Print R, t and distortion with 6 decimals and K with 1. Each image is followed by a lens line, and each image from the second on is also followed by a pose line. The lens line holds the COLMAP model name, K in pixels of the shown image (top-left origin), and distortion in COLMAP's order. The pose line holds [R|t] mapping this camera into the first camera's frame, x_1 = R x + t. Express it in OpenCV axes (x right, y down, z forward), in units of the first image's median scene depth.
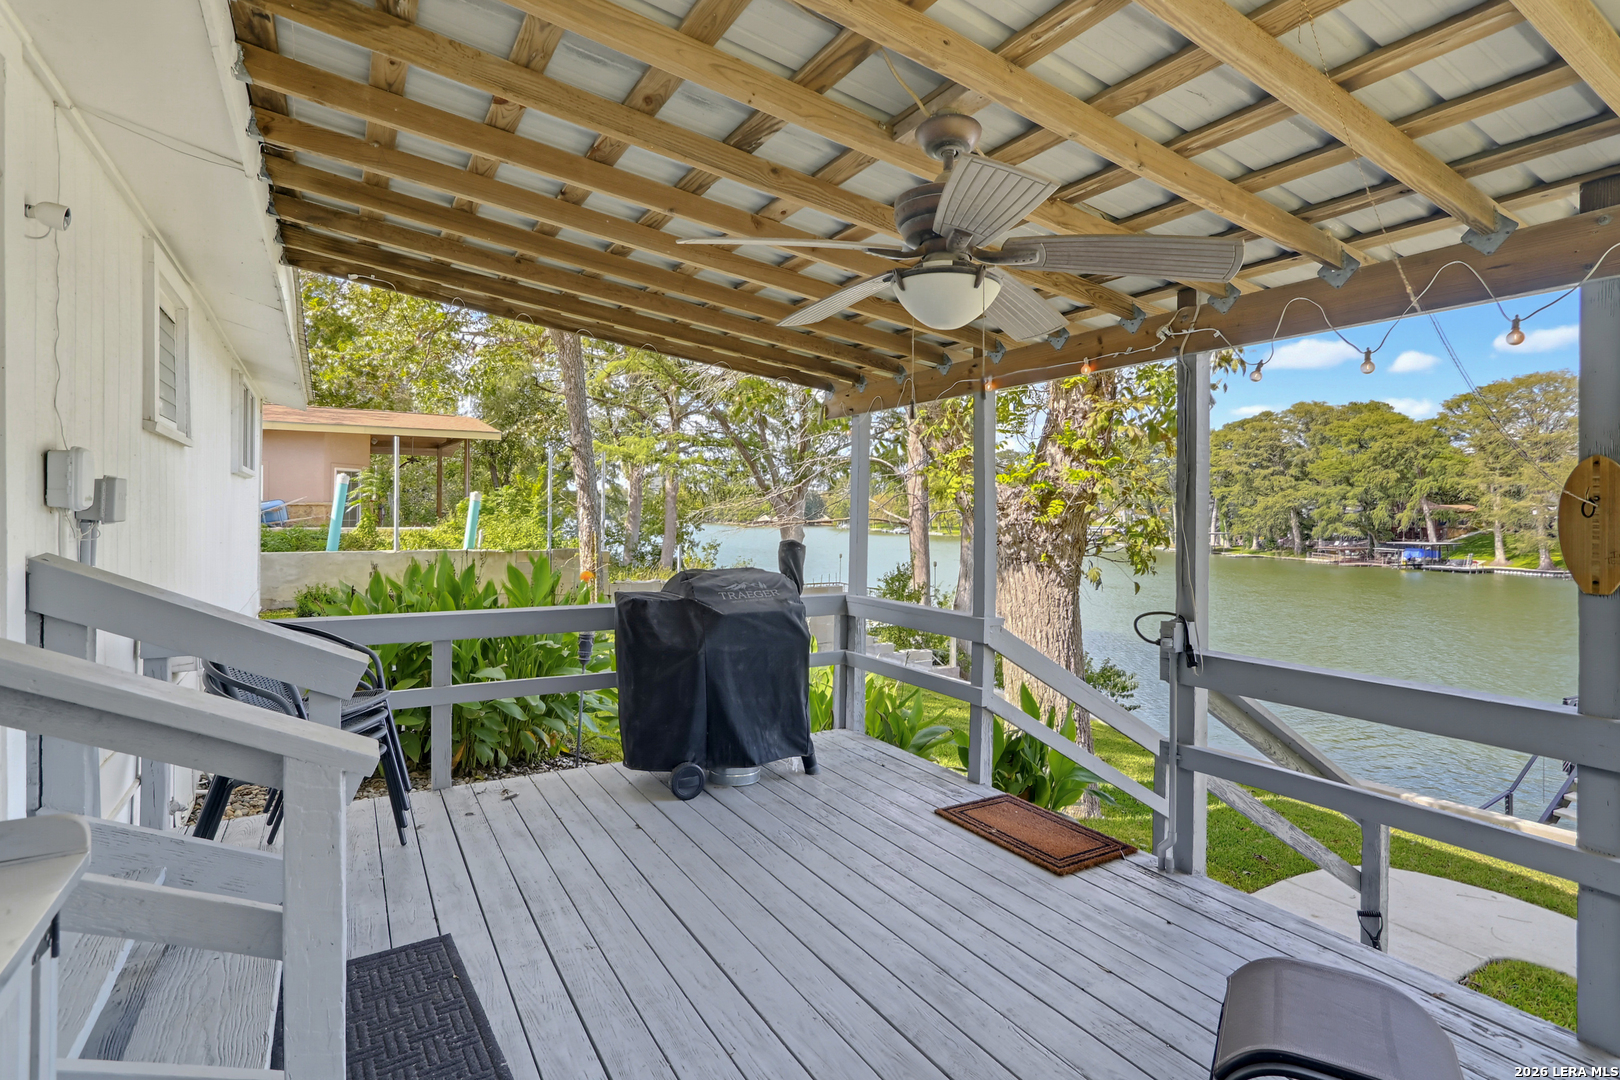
lens RADIAL K [[809.1, 0, 794.3], [0, 809.1, 512.5], [0, 0, 1]] dist [-0.018483, 0.011328]
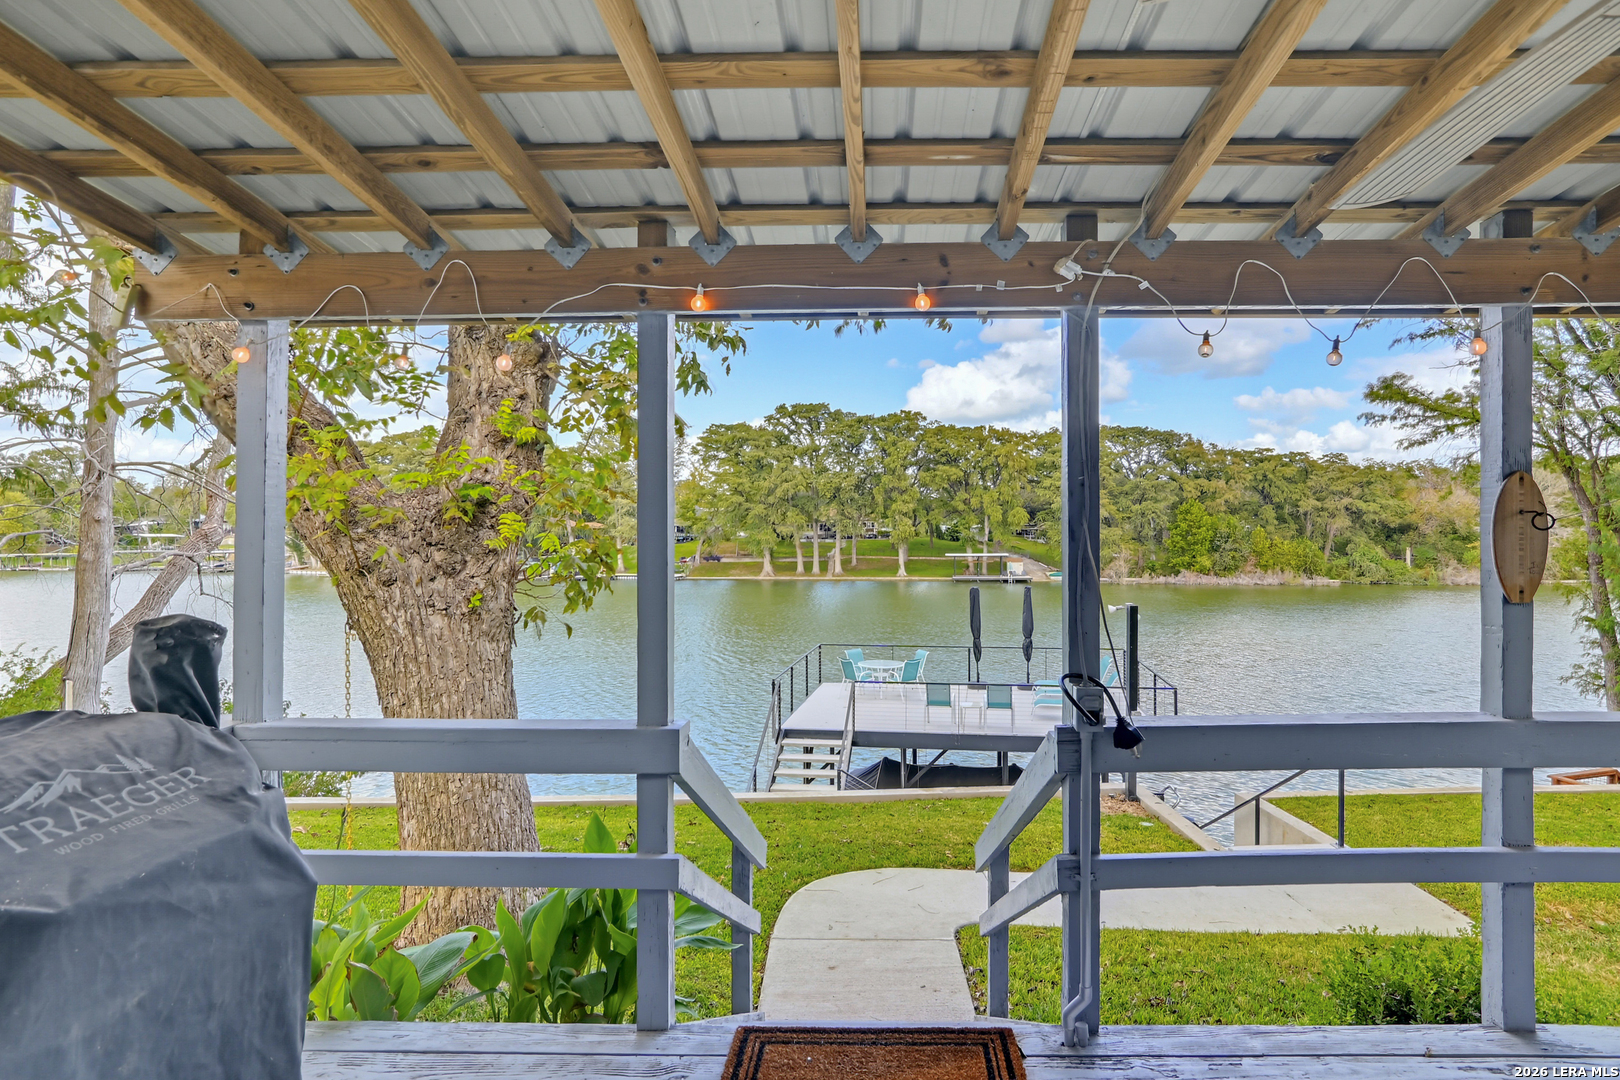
lens RADIAL K [[809.1, 0, 760.7], [0, 809.1, 532.4], [0, 0, 1]] dist [-0.018483, 0.011328]
pose [[0.502206, -0.010167, 0.864689, -0.200189], [0.008865, 0.999939, 0.006609, -0.003324], [-0.864703, 0.004346, 0.502265, 0.646048]]
